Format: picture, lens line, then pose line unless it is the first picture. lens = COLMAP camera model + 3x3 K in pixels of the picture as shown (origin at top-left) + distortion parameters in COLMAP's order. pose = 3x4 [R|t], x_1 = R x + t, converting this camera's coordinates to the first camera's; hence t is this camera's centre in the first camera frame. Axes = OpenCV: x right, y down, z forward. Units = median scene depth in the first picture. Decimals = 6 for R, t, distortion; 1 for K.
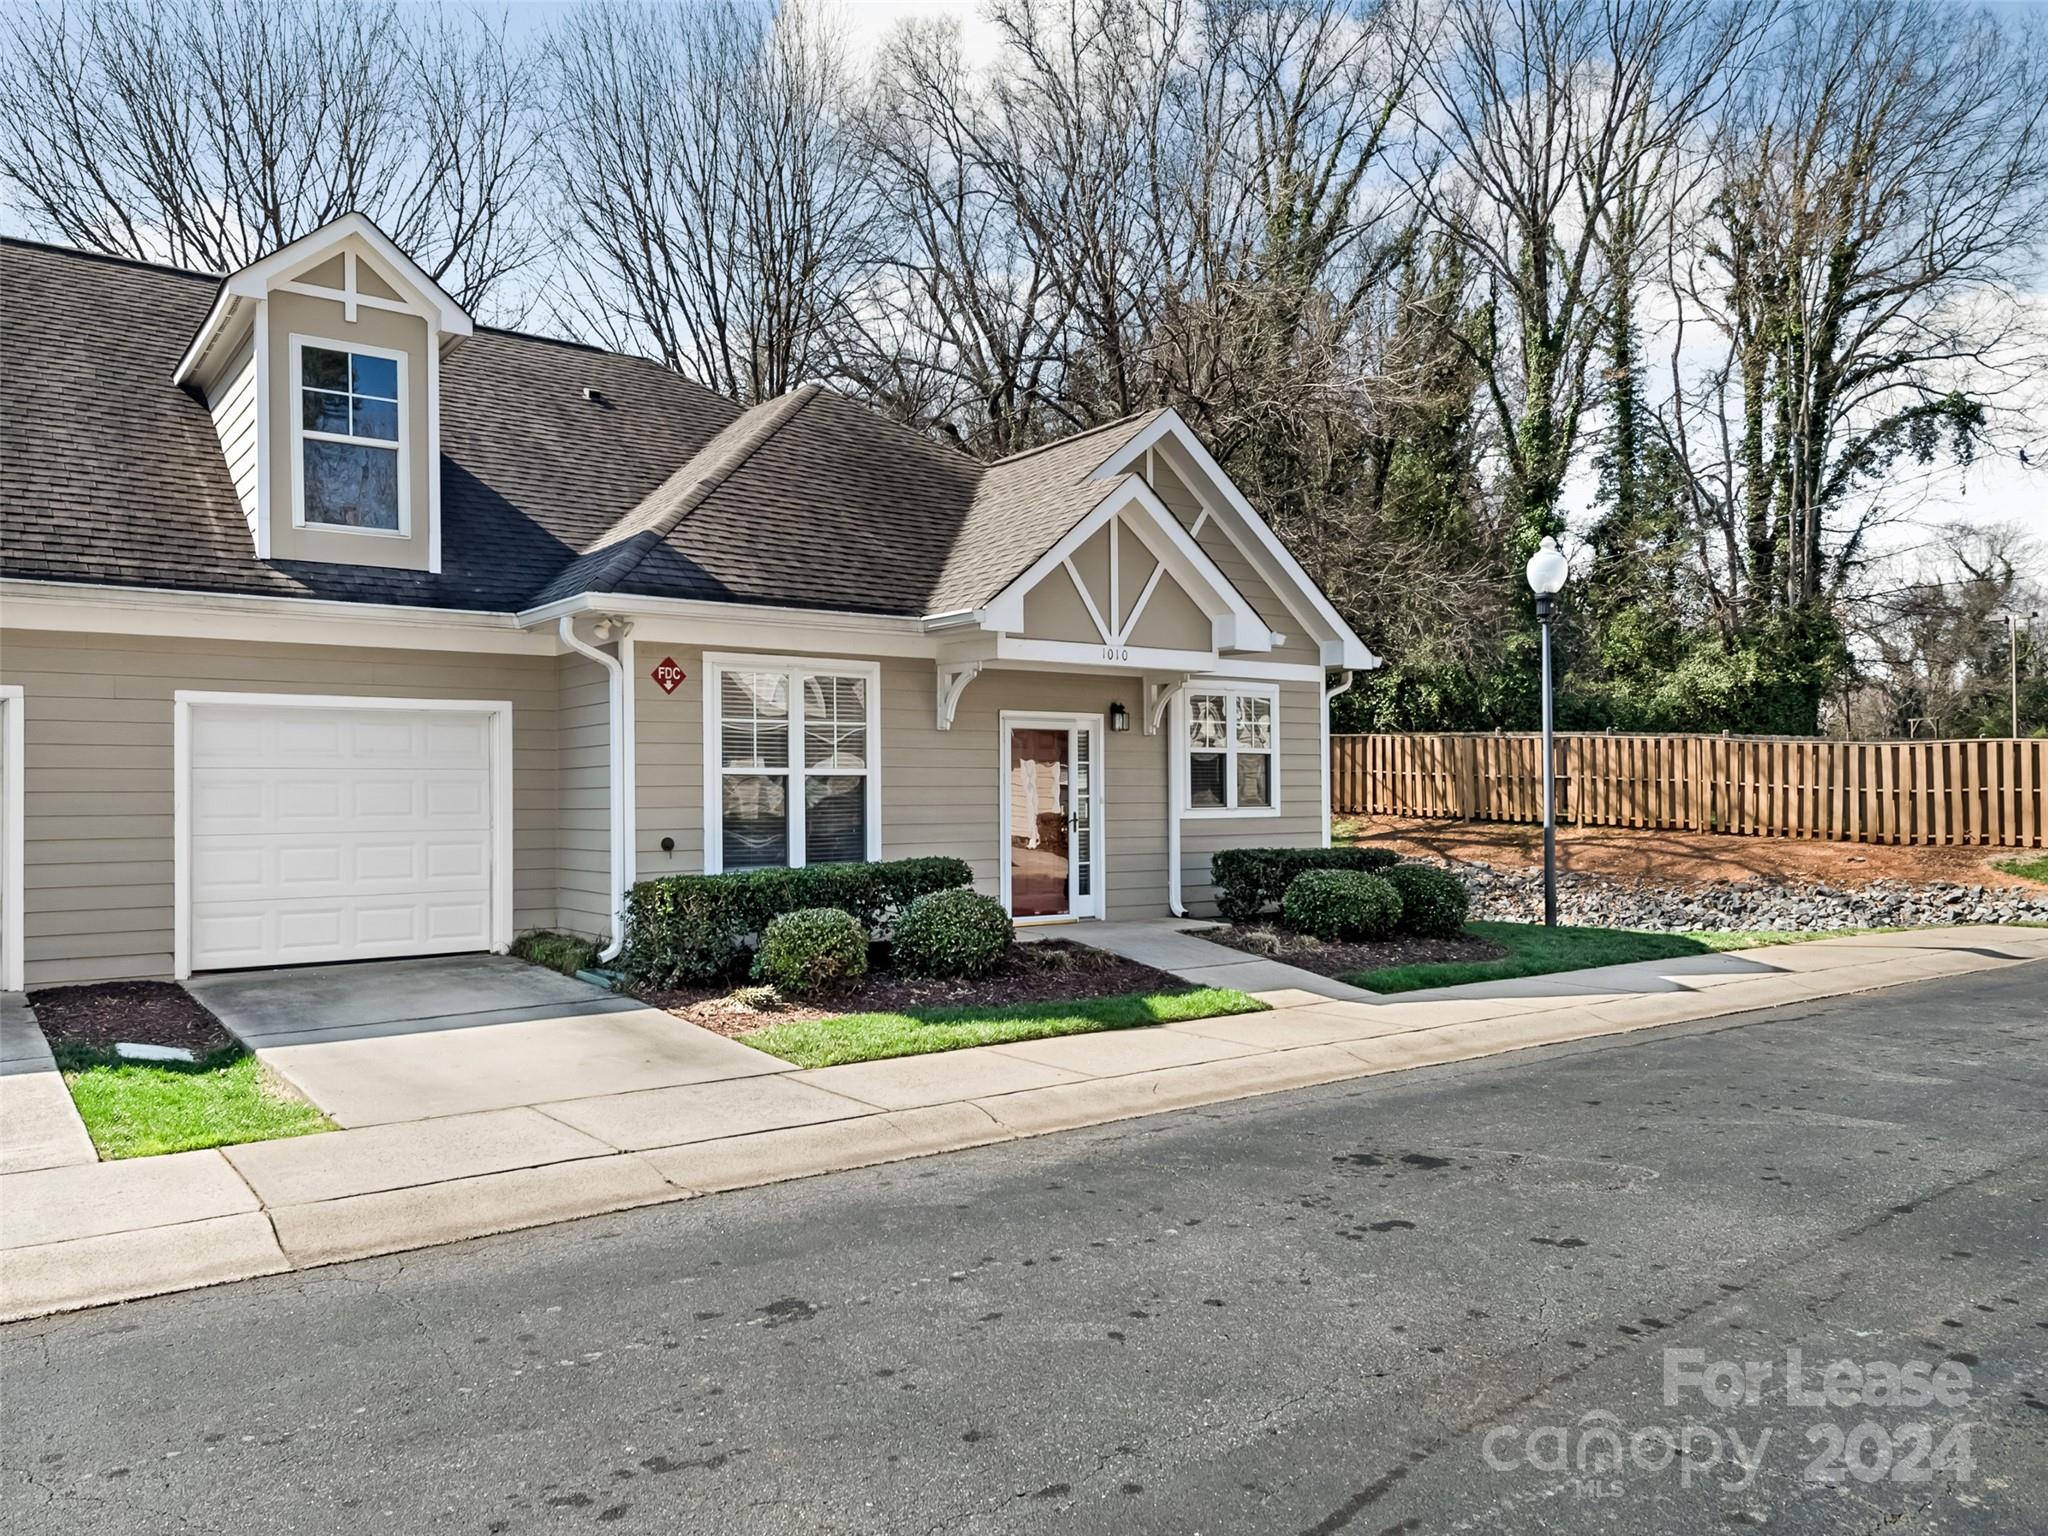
lens RADIAL K [[1456.5, 0, 1022.1], [0, 1456.5, 773.7], [0, 0, 1]] dist [-0.000140, 0.001463]
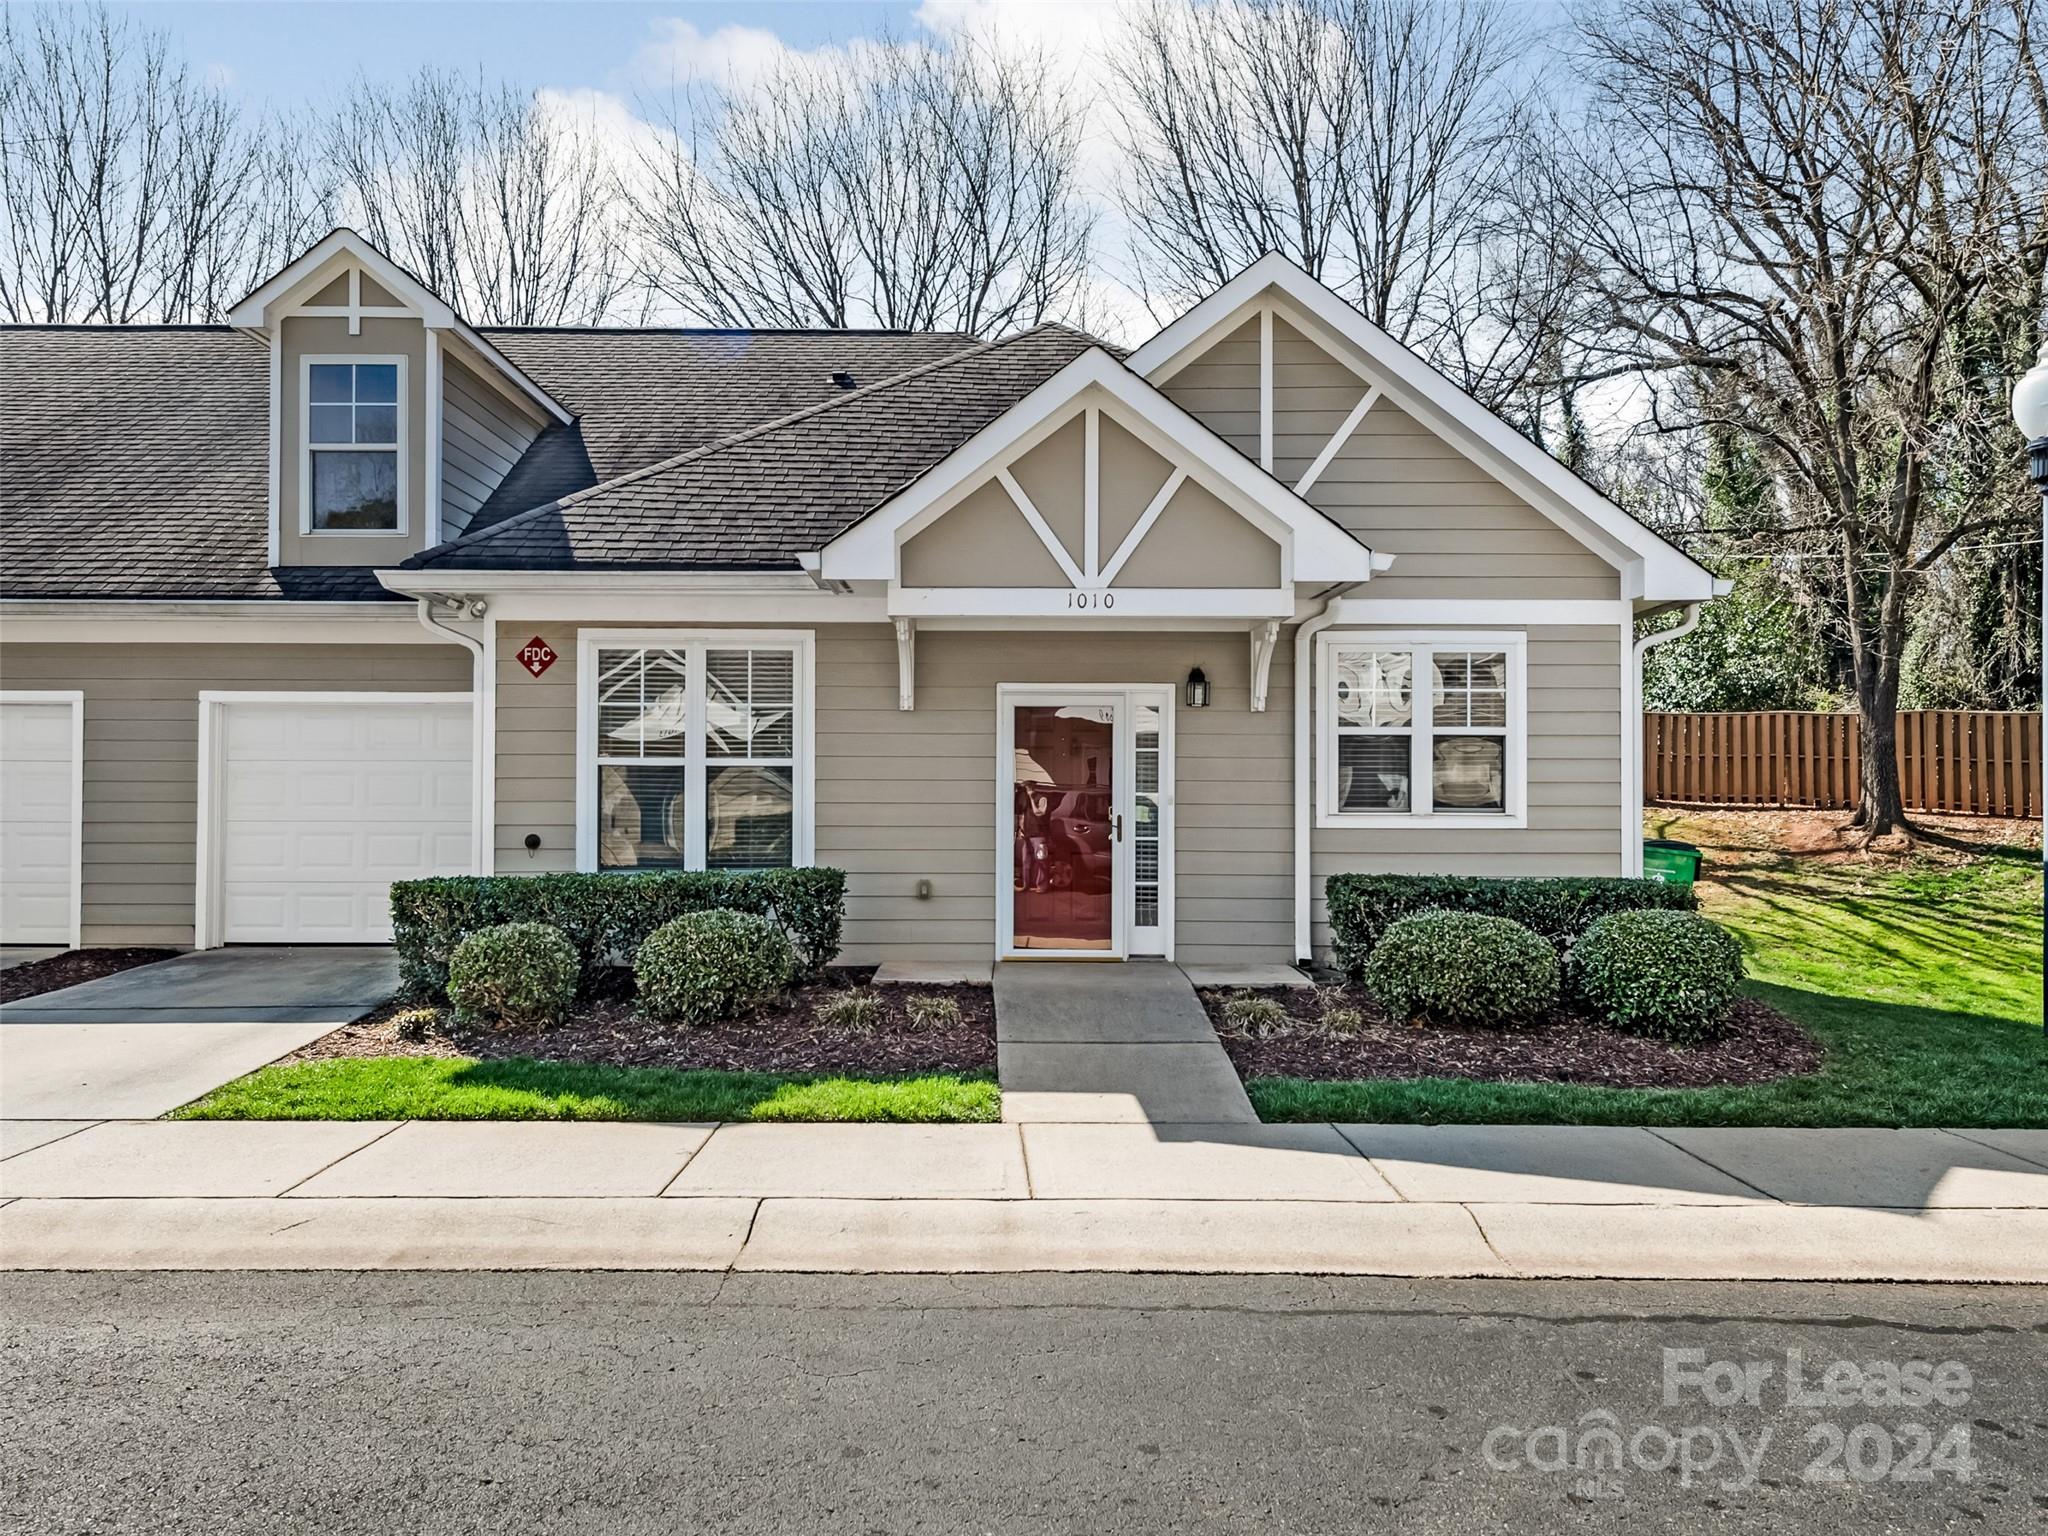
lens RADIAL K [[1383.2, 0, 1022.1], [0, 1383.2, 773.1], [0, 0, 1]] dist [0.011206, -0.001370]
pose [[0.802463, 0.000014, -0.596702, 0.511773], [0.000239, 1.000000, 0.000345, 0.005395], [0.596702, -0.000420, 0.802463, 0.475619]]
